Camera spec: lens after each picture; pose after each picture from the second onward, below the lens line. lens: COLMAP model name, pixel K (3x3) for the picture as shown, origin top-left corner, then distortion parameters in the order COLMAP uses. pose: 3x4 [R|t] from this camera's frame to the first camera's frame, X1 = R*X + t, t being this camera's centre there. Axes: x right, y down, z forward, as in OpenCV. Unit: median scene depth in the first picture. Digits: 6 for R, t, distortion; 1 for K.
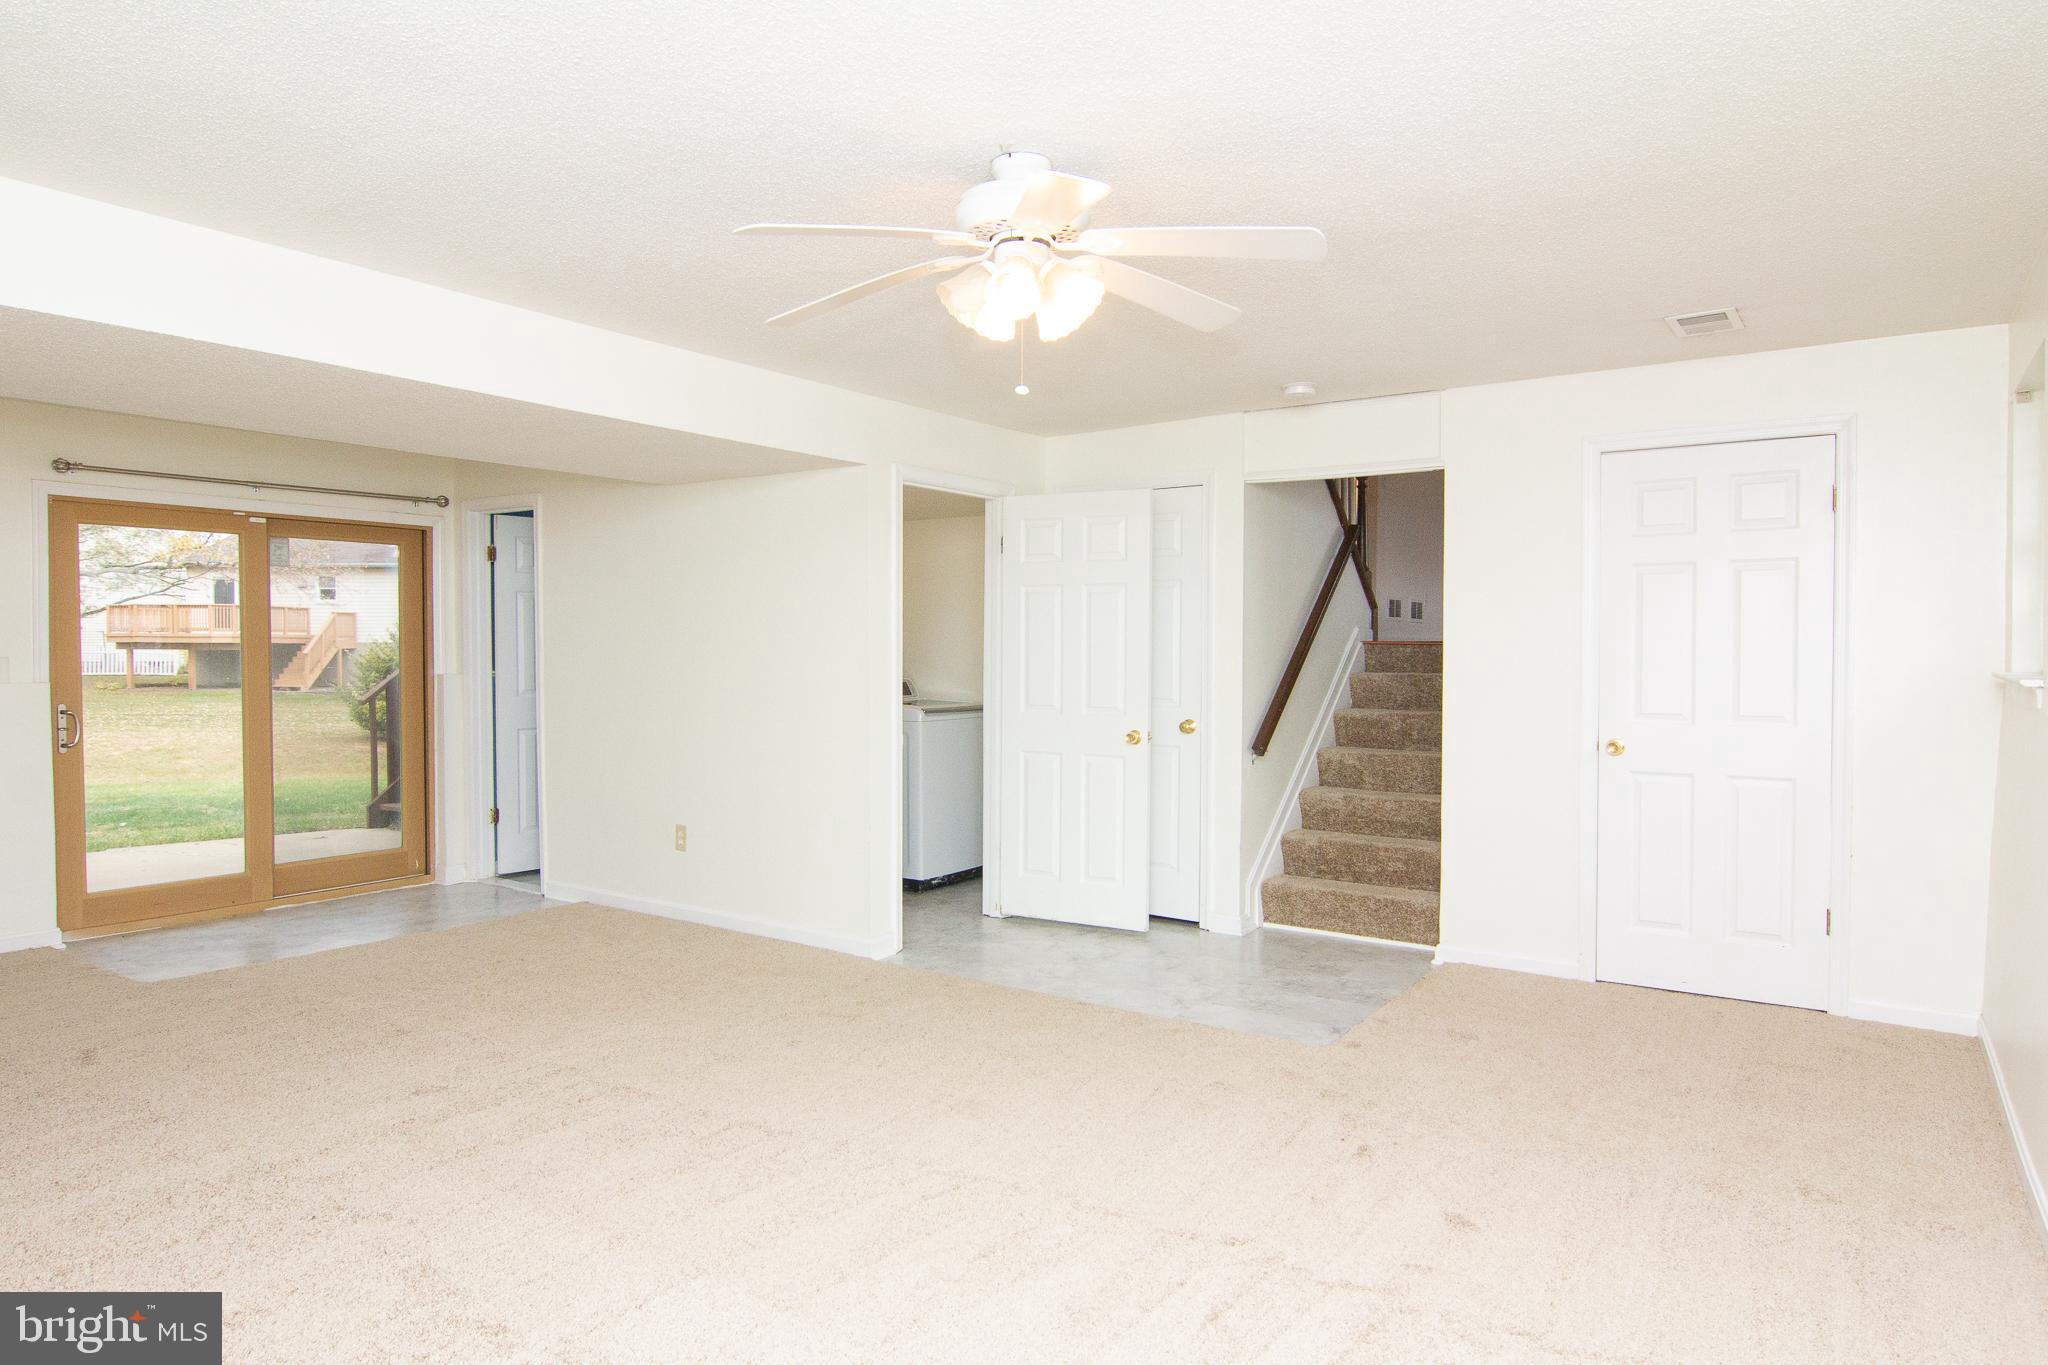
lens RADIAL K [[1210.5, 0, 1019.2], [0, 1210.5, 706.7], [0, 0, 1]] dist [-0.020516, -0.001237]
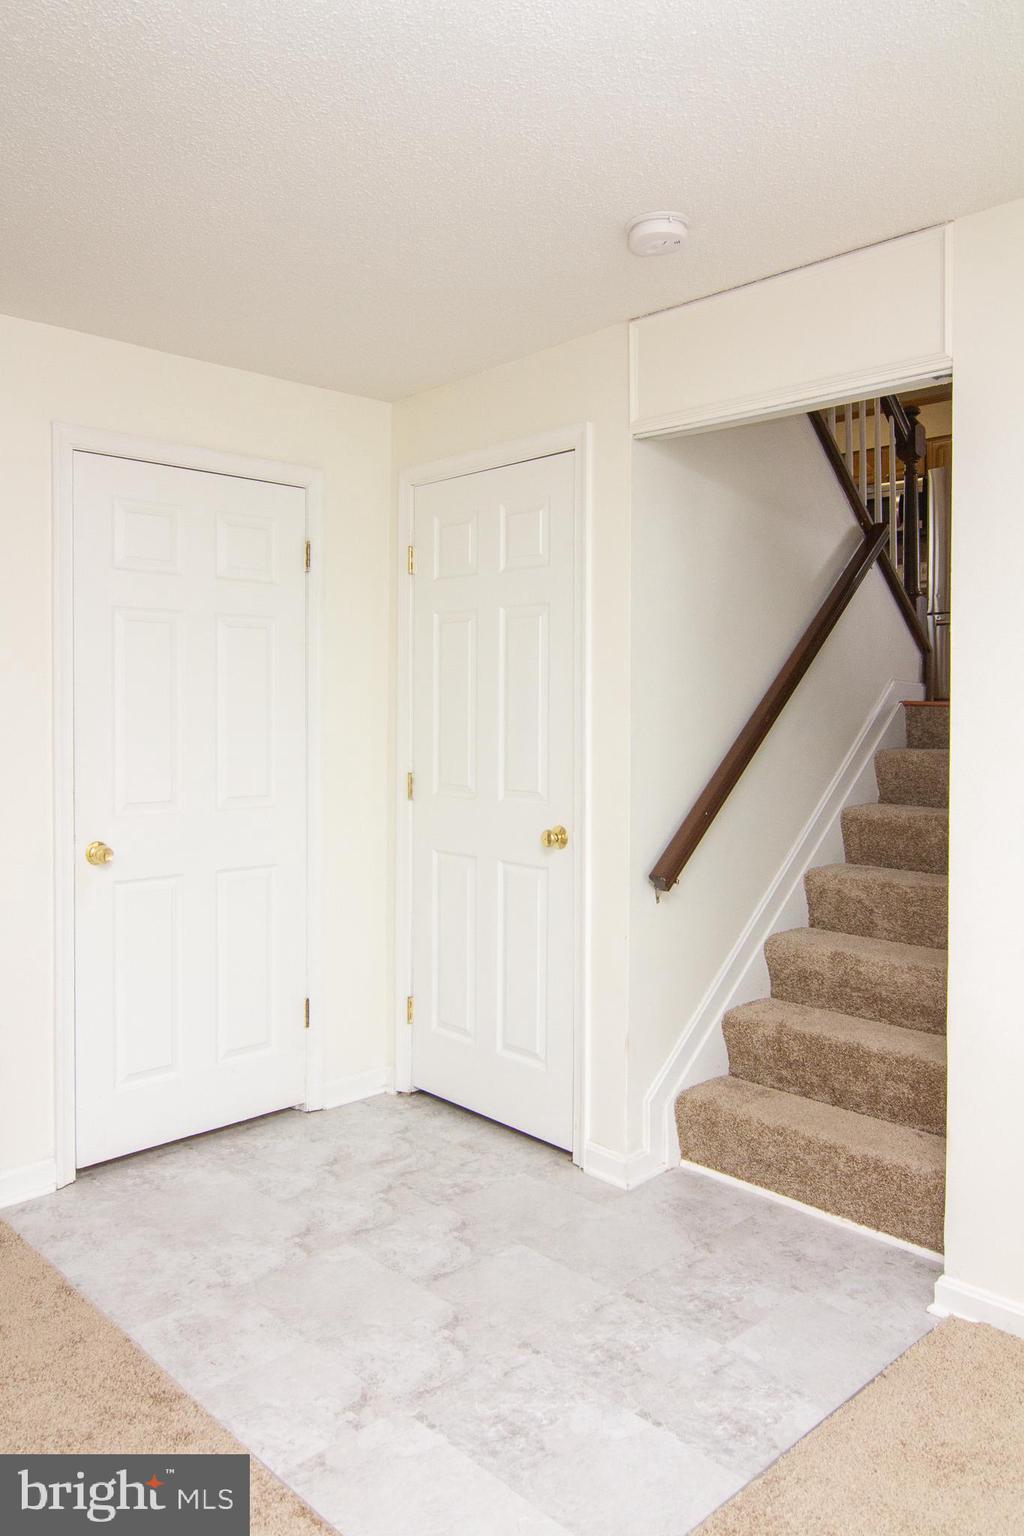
lens RADIAL K [[1139.6, 0, 514.9], [0, 1139.6, 744.5], [0, 0, 1]] dist [0.007781, 0.000099]
pose [[0.985195, 0.010551, -0.171113, 0.216832], [-0.013403, 0.999790, -0.015525, -0.021101], [0.170914, 0.017588, 0.985129, 0.416254]]
